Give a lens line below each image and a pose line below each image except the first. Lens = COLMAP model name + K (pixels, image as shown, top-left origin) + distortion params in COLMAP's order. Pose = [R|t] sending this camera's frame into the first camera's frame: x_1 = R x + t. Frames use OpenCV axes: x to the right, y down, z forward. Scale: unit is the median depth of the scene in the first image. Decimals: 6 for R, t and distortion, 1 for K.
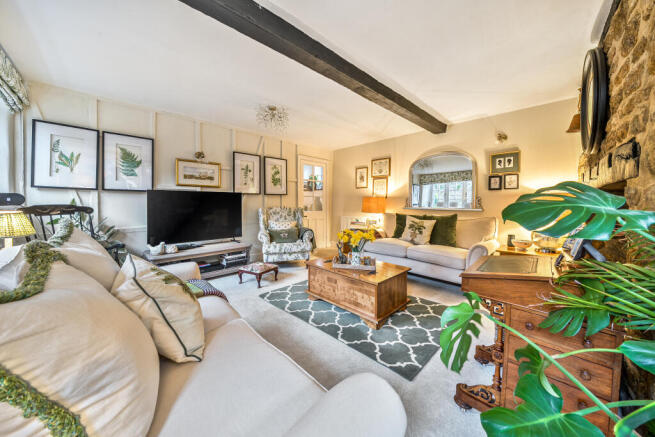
lens RADIAL K [[228.4, 0, 329.6], [0, 228.4, 203.0], [0, 0, 1]] dist [0.000261, -0.000011]
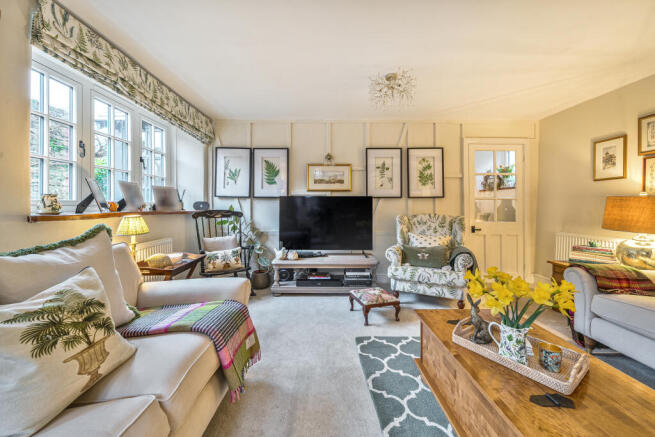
lens RADIAL K [[244.8, 0, 326.9], [0, 244.8, 204.7], [0, 0, 1]] dist [-0.001378, -0.000181]
pose [[0.699200, -0.006754, -0.714894, 0.135404], [-0.002713, 0.999923, -0.012100, -0.004337], [0.714921, 0.010400, 0.699128, 0.287314]]
